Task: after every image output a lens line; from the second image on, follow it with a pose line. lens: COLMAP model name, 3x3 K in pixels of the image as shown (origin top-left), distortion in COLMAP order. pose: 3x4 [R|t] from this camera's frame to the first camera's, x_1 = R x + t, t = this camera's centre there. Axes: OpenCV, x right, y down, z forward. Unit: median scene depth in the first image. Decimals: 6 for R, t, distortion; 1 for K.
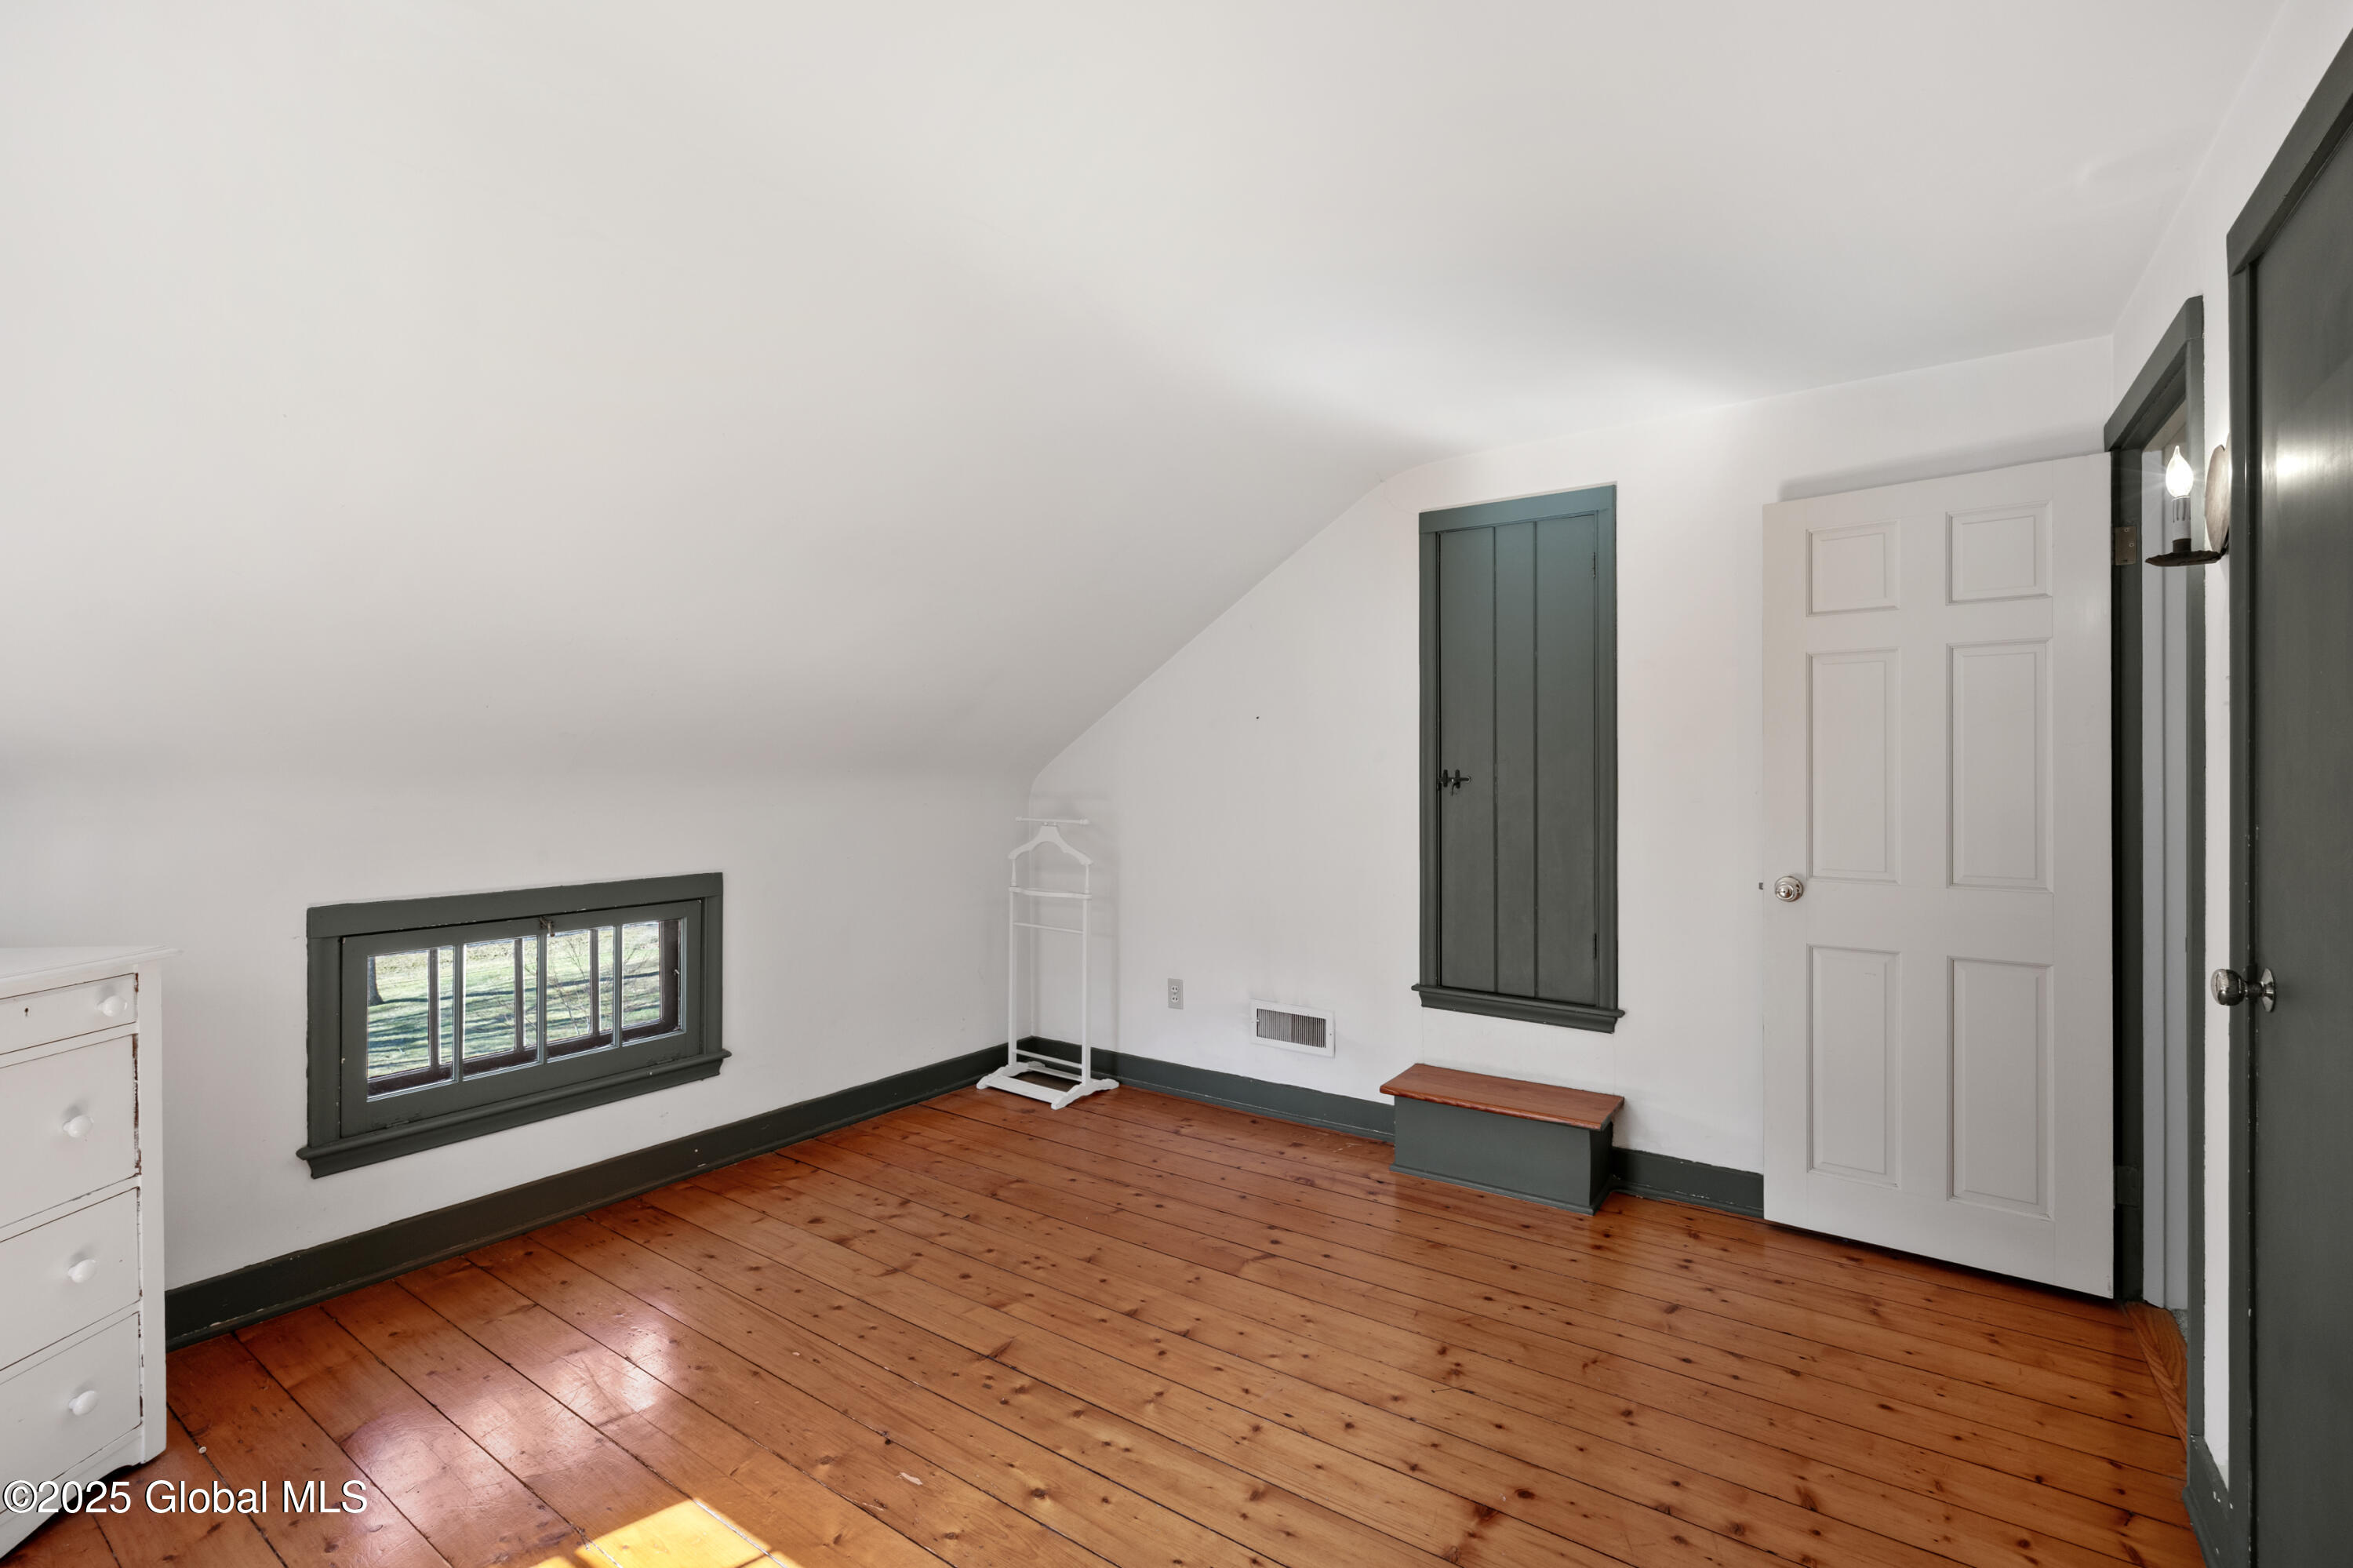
lens RADIAL K [[1035.1, 0, 1177.1], [0, 1035.1, 781.9], [0, 0, 1]] dist [-0.002104, -0.000017]
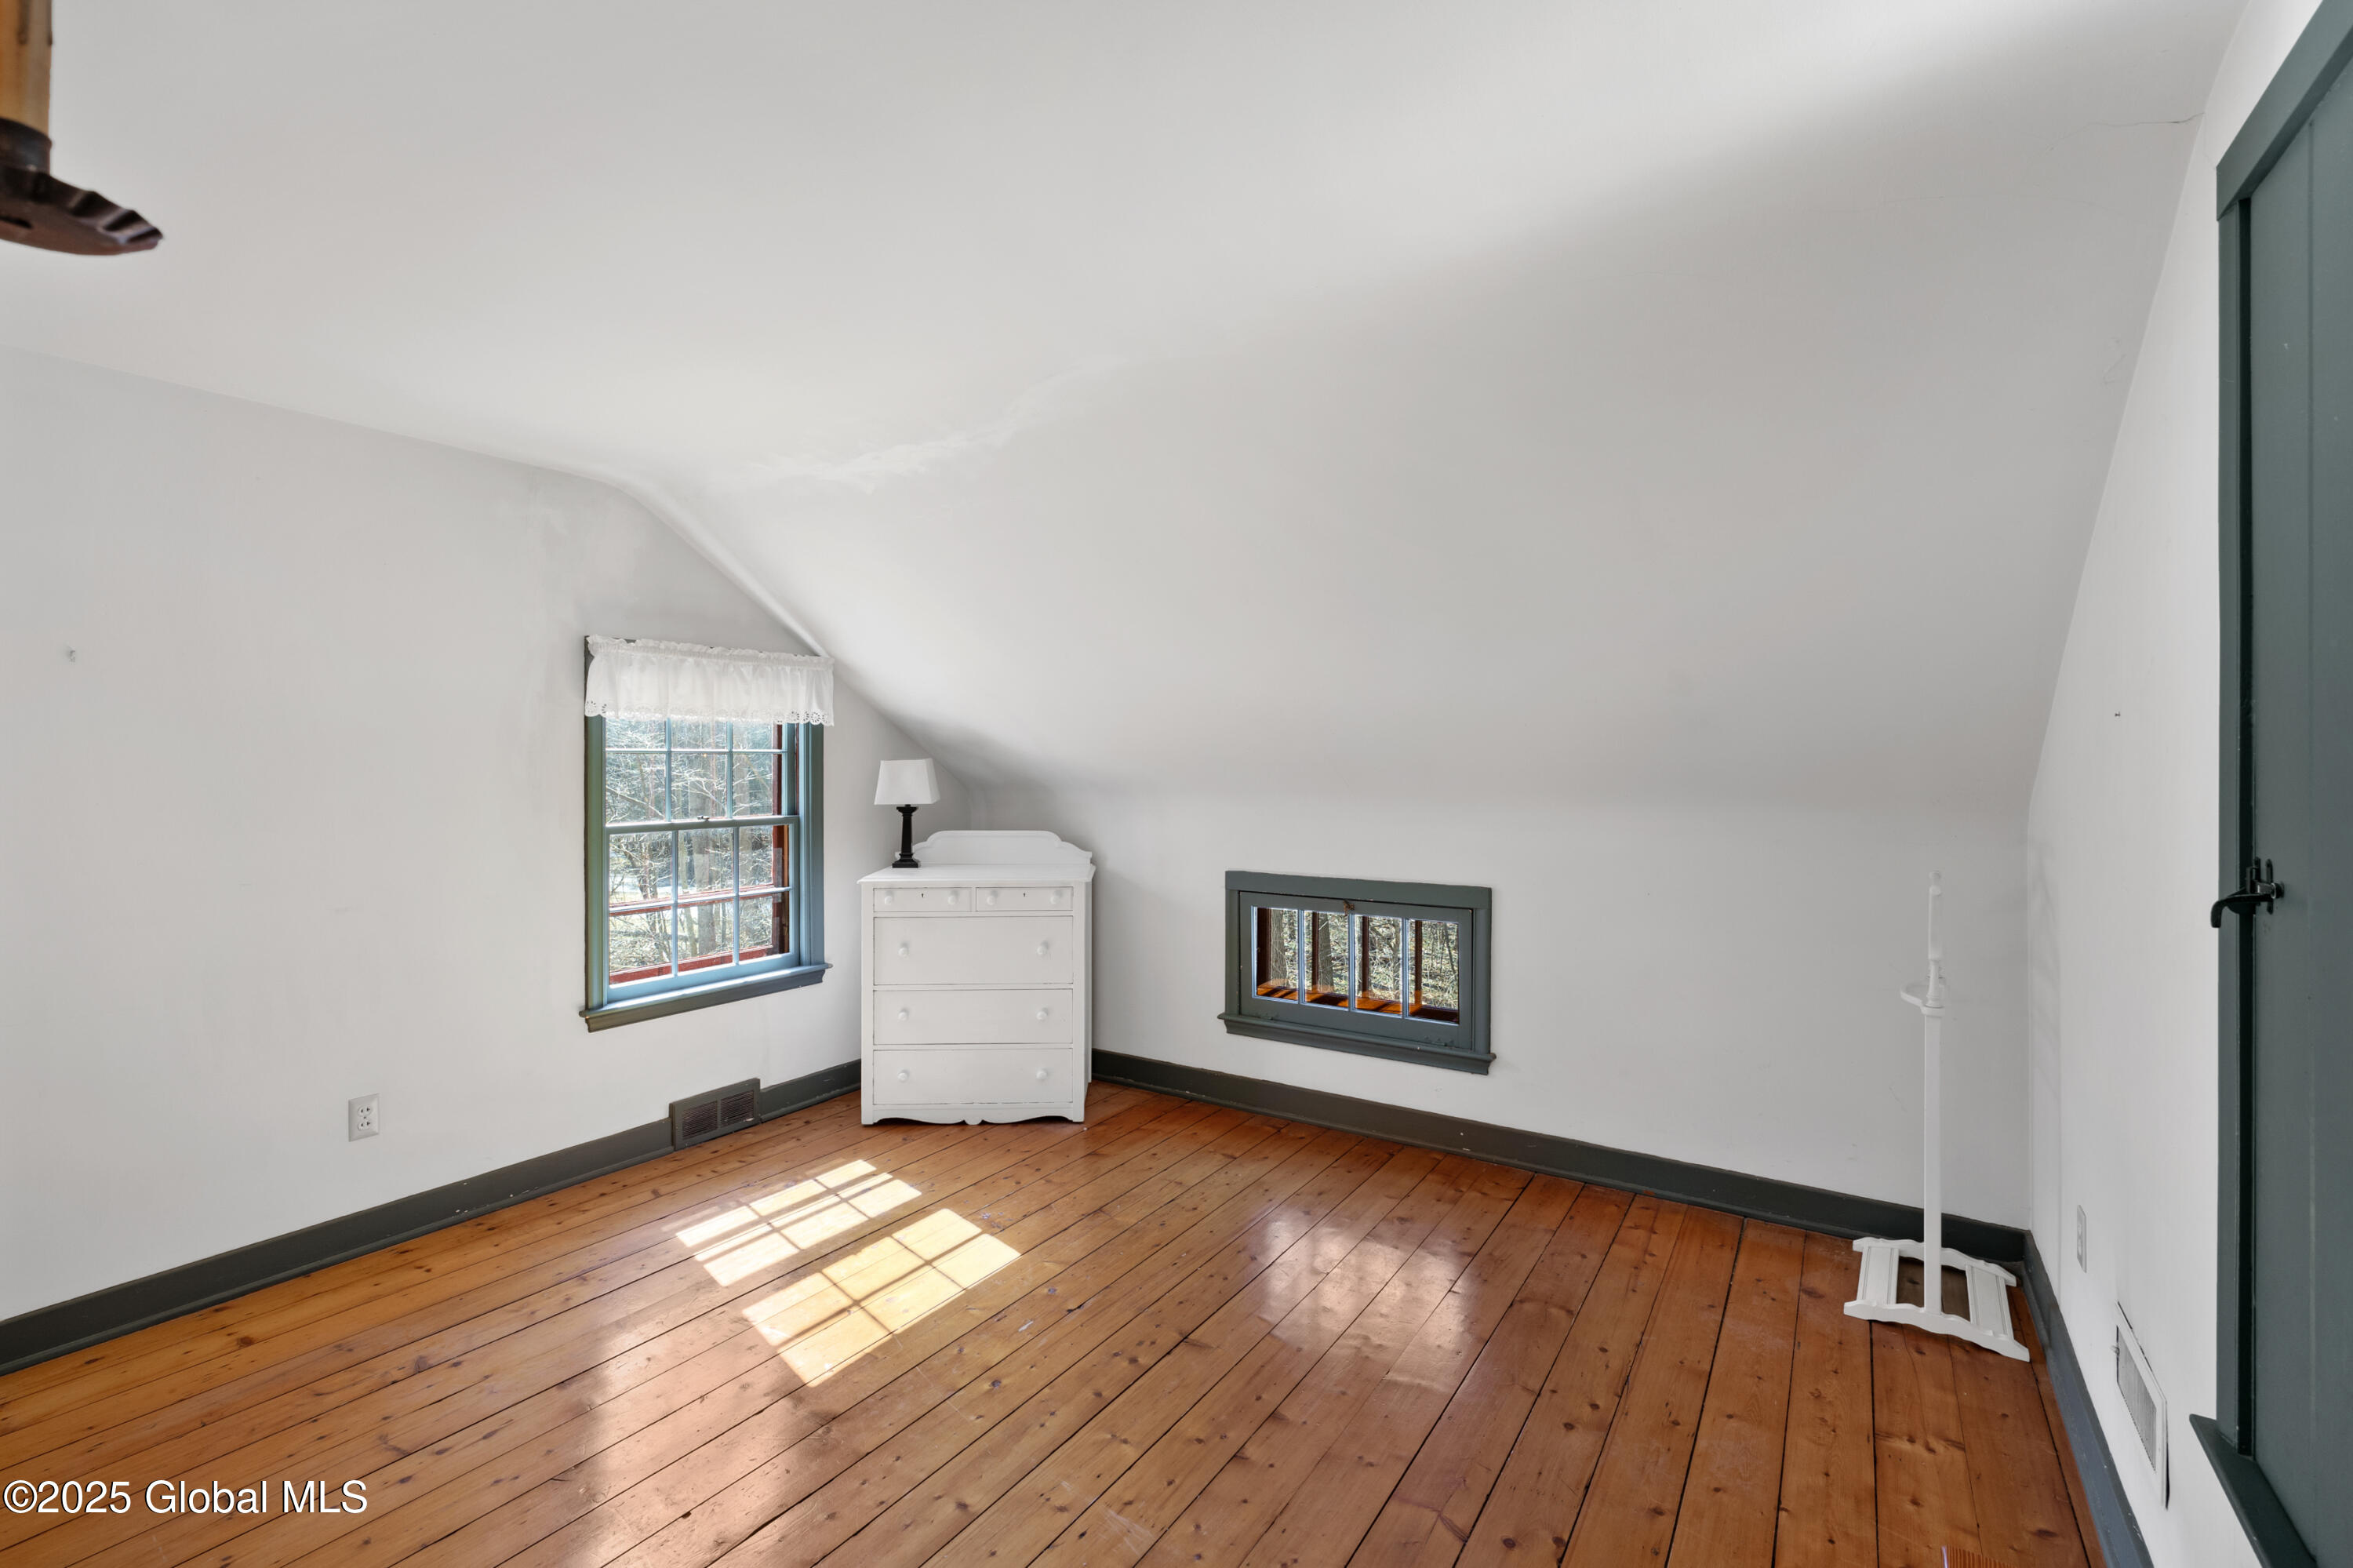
lens RADIAL K [[1035.1, 0, 1178.7], [0, 1035.1, 765.5], [0, 0, 1]] dist [-0.002104, -0.000017]
pose [[0.032757, 0.005211, -0.999450, 0.656454], [-0.005718, 0.999971, 0.005027, -0.044731], [0.999447, 0.005551, 0.032785, 0.680048]]
